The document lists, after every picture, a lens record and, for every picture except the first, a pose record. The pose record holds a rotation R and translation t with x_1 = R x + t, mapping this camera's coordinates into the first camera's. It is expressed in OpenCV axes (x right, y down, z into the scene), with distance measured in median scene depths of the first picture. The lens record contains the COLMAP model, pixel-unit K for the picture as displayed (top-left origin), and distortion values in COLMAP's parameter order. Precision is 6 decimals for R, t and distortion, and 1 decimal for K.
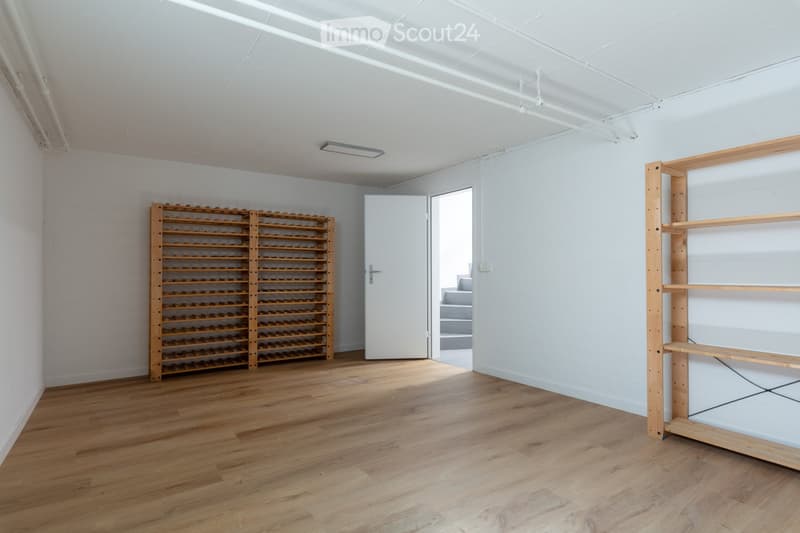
lens RADIAL K [[421.6, 0, 400.0], [0, 421.6, 266.5], [0, 0, 1]] dist [-0.000224, -0.000074]
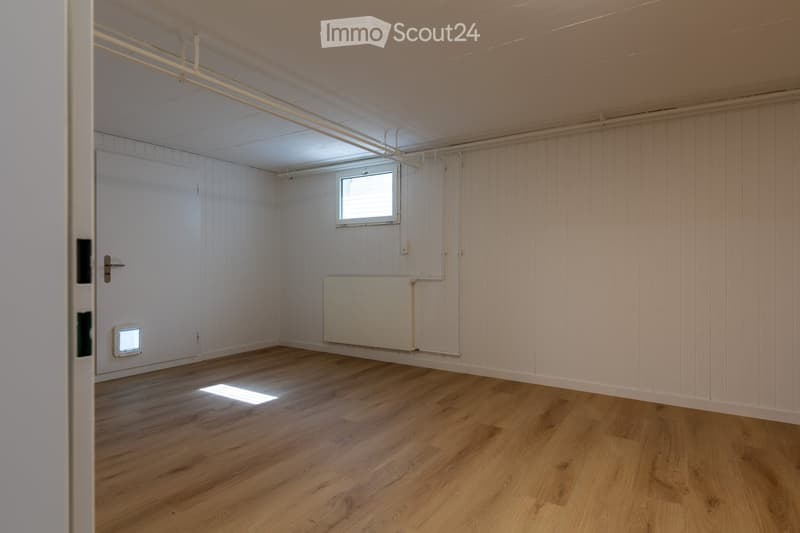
lens RADIAL K [[421.6, 0, 400.0], [0, 421.6, 266.5], [0, 0, 1]] dist [-0.000224, -0.000074]
pose [[-0.920567, 0.006722, -0.390527, 0.235330], [0.007884, 0.999968, -0.001374, 0.012340], [0.390505, -0.004344, -0.920591, 1.929475]]
